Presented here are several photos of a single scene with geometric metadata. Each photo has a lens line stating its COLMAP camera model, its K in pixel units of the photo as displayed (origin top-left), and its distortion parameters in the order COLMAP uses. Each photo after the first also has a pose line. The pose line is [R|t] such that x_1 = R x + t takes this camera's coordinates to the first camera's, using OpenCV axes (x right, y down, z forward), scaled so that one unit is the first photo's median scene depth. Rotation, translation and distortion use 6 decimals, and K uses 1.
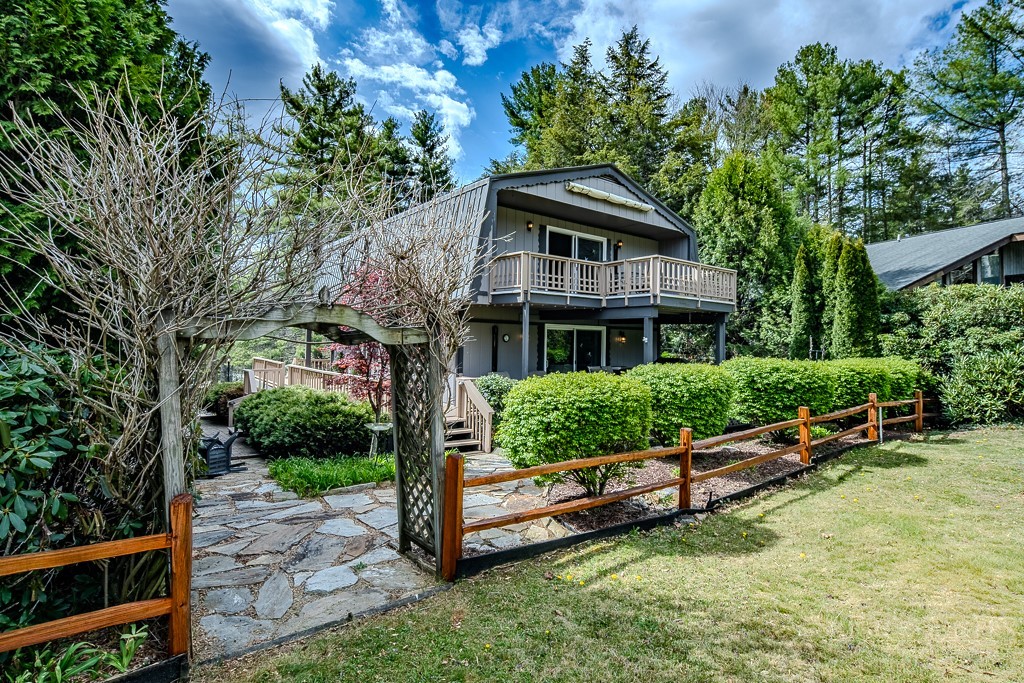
lens RADIAL K [[501.2, 0, 508.4], [0, 501.2, 327.1], [0, 0, 1]] dist [0.001231, -0.000096]
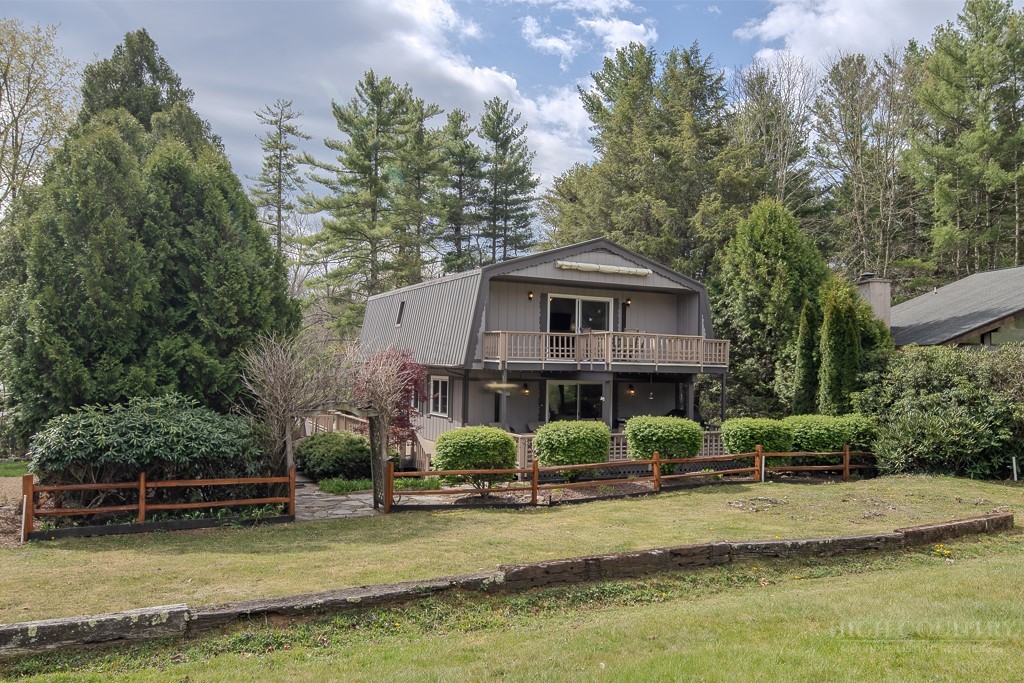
lens RADIAL K [[724.3, 0, 512.0], [0, 724.3, 341.5], [0, 0, 1]] dist [0.000975, -0.000616]
pose [[0.982364, -0.005648, -0.186892, 0.284897], [0.003934, 0.999947, -0.009541, -0.073799], [0.186936, 0.008638, 0.982334, -0.589404]]
